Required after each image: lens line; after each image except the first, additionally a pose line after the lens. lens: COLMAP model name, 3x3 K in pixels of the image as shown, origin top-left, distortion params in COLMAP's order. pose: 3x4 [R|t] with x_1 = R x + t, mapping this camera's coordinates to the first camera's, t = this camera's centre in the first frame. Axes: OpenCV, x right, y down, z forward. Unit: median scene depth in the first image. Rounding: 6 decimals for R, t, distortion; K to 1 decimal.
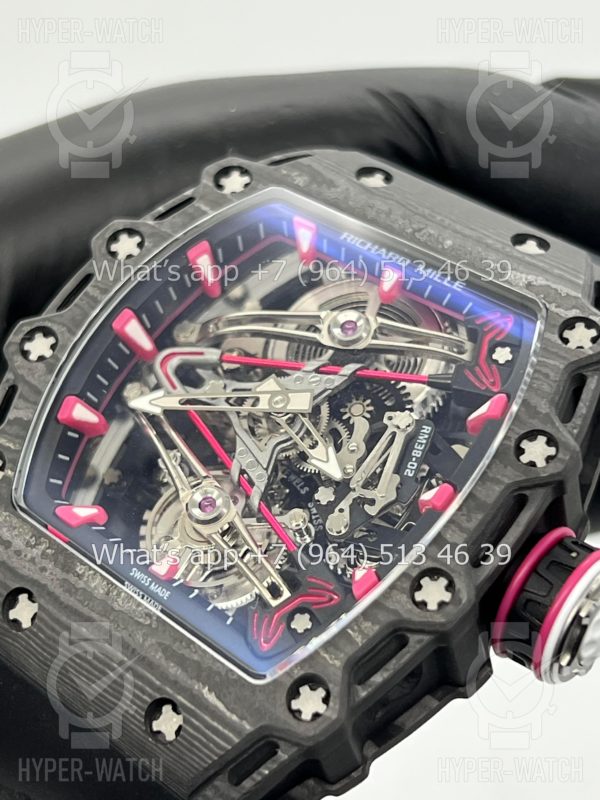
lens RADIAL K [[1908.8, 0, 294.2], [0, 1908.8, 402.6], [0, 0, 1]] dist [0.212584, 0.000000]
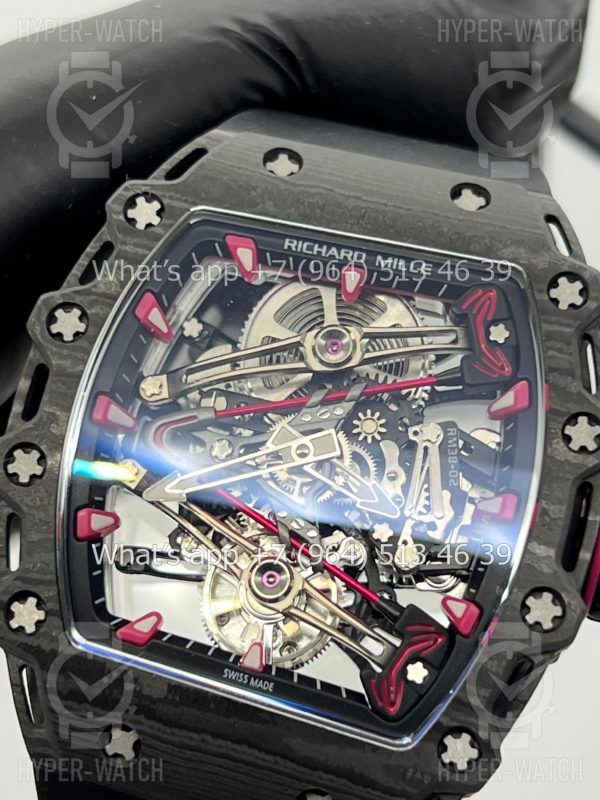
lens RADIAL K [[1908.8, 0, 298.7], [0, 1908.8, 399.1], [0, 0, 1]] dist [0.212584, 0.000000]
pose [[0.916456, -0.324148, 0.234600, -0.227521], [0.254709, 0.924761, 0.282738, -0.298165], [-0.308598, -0.199362, 0.930066, 0.109791]]
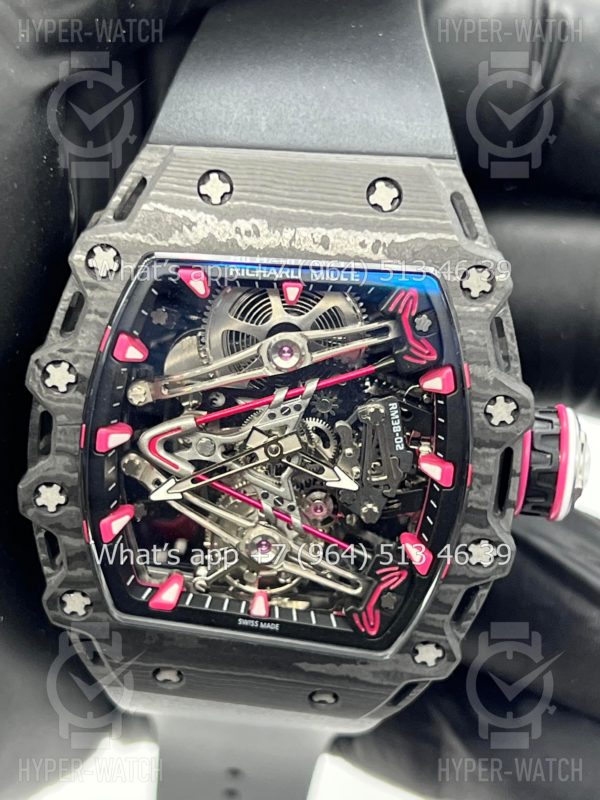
lens RADIAL K [[1908.8, 0, 304.9], [0, 1908.8, 403.9], [0, 0, 1]] dist [0.212584, 0.000000]
pose [[0.846215, -0.530601, 0.048821, -0.033952], [0.357277, 0.632986, 0.686791, -0.813183], [-0.395315, -0.563730, 0.725213, 0.163123]]
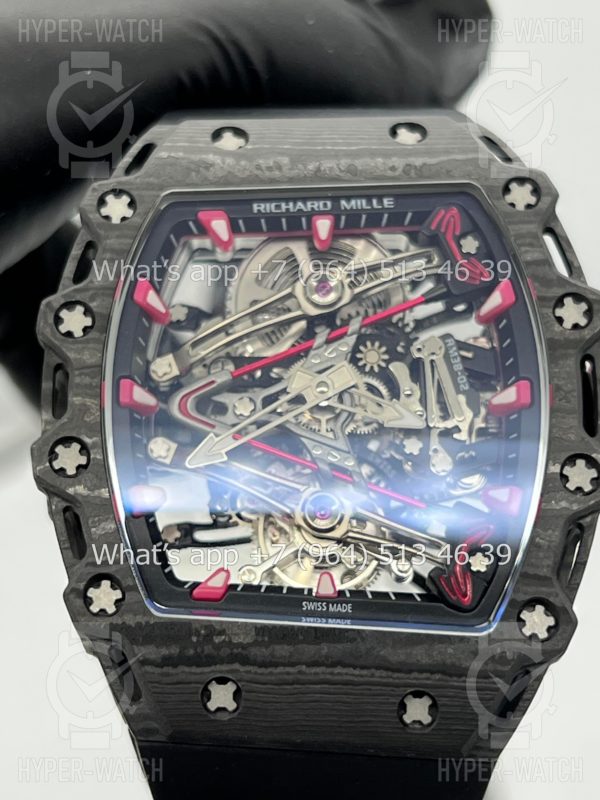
lens RADIAL K [[1908.8, 0, 301.7], [0, 1908.8, 394.4], [0, 0, 1]] dist [0.212584, 0.000000]
pose [[0.782957, -0.496898, 0.374261, -0.399896], [0.424157, 0.866521, 0.263120, -0.270510], [-0.455049, -0.047267, 0.889211, 0.099550]]
